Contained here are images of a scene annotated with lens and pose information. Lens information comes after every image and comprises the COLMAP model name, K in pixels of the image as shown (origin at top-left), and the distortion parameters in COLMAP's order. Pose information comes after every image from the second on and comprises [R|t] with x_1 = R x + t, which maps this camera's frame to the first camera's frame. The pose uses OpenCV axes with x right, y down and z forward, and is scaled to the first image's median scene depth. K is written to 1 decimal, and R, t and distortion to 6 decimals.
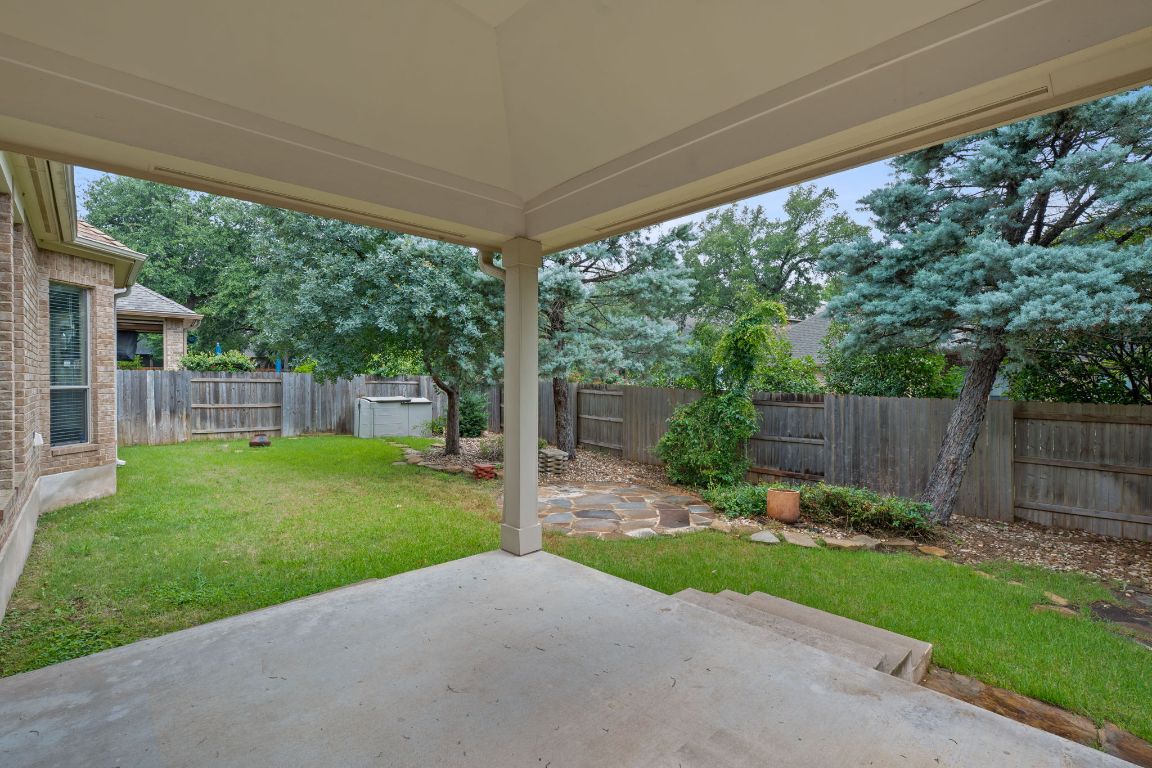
lens RADIAL K [[510.7, 0, 577.4], [0, 510.7, 381.5], [0, 0, 1]] dist [-0.000697, -0.000495]
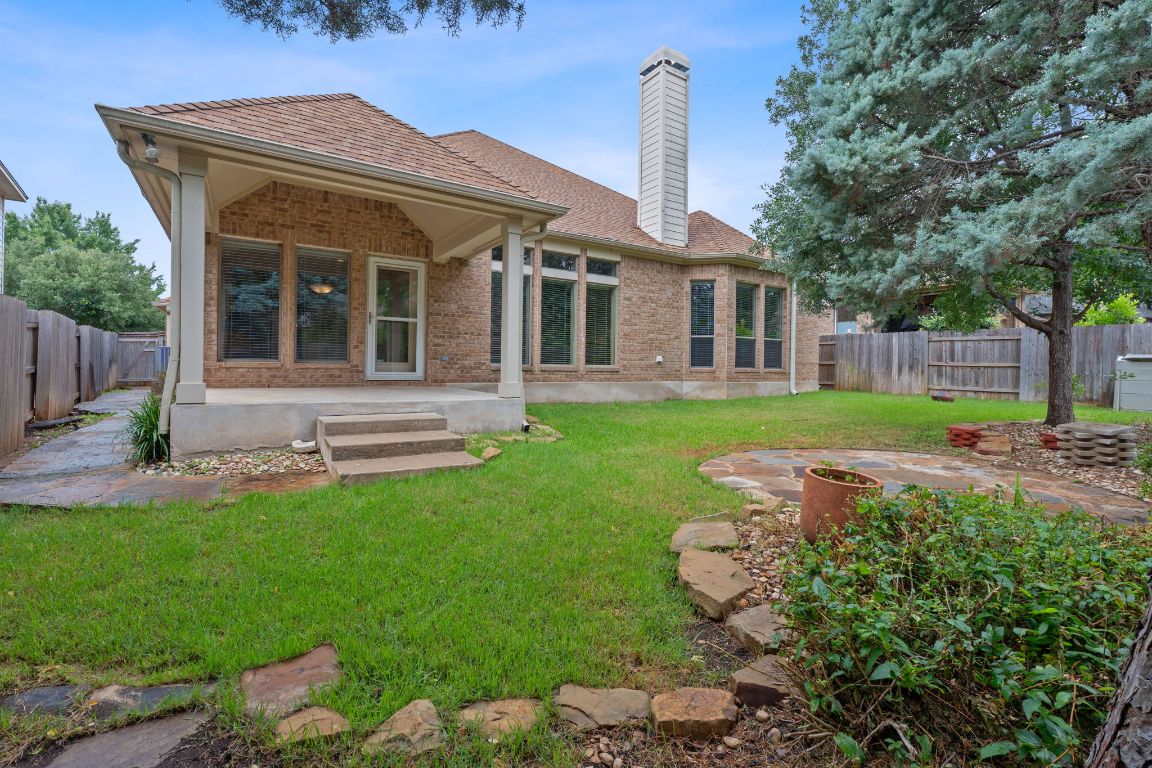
lens RADIAL K [[510.7, 0, 577.8], [0, 510.7, 373.5], [0, 0, 1]] dist [-0.000697, -0.000495]
pose [[-0.172351, 0.008236, -0.985001, 0.442511], [-0.011358, 0.999882, 0.010348, 0.064734], [0.984970, 0.012971, -0.172237, 0.431774]]
